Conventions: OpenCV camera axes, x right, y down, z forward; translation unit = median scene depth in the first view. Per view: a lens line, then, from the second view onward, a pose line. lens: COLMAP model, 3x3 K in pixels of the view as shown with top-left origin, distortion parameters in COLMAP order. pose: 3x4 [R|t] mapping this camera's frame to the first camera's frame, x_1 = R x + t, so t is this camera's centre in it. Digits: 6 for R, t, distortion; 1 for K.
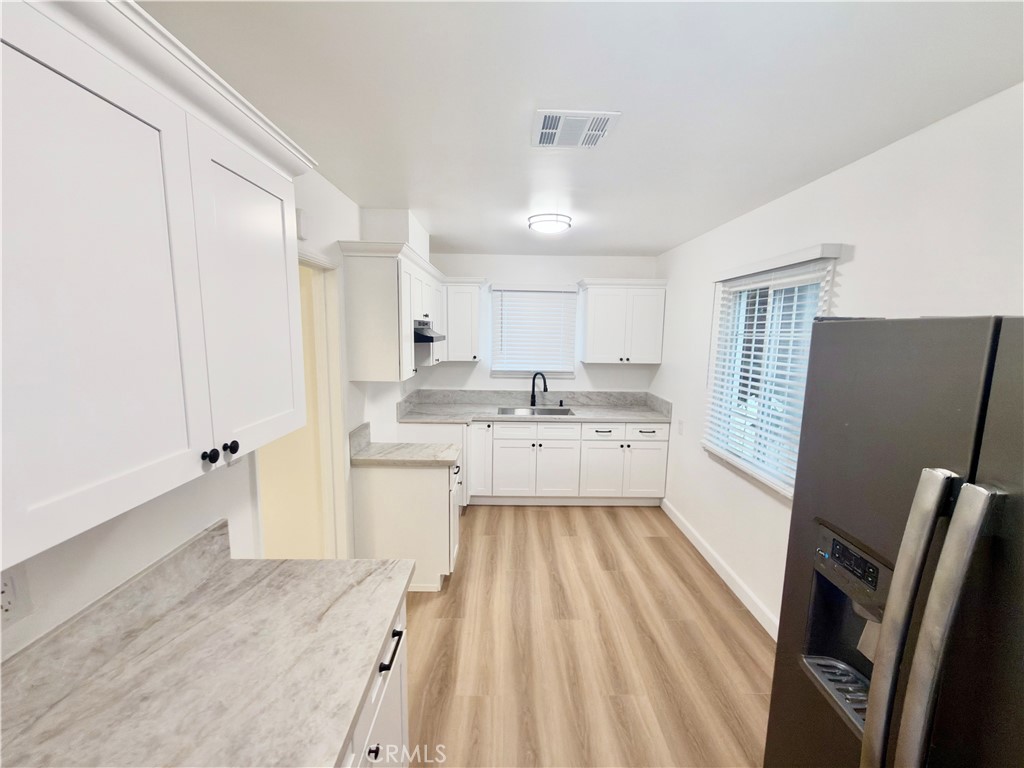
lens RADIAL K [[410.4, 0, 515.2], [0, 410.4, 384.6], [0, 0, 1]] dist [0.001439, 0.000657]
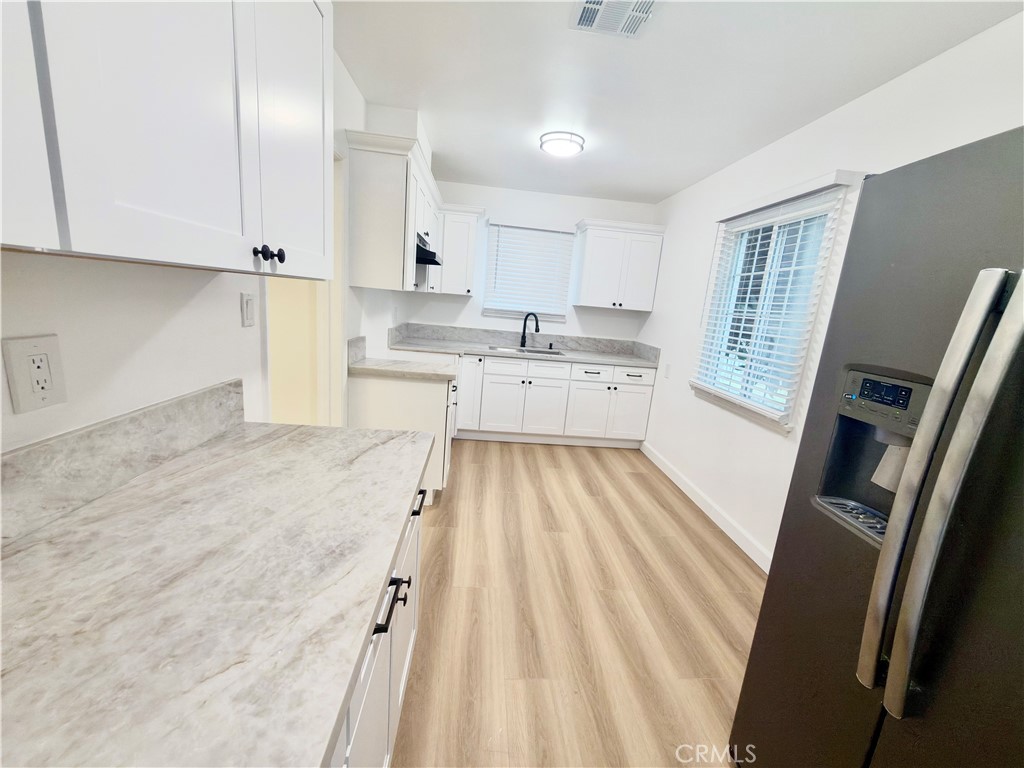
lens RADIAL K [[410.4, 0, 515.2], [0, 410.4, 384.6], [0, 0, 1]] dist [0.001439, 0.000657]
pose [[0.995661, 0.057728, 0.072984, -0.071520], [-0.062727, 0.995700, 0.068174, 0.127545], [-0.068734, -0.072456, 0.995000, -0.002686]]
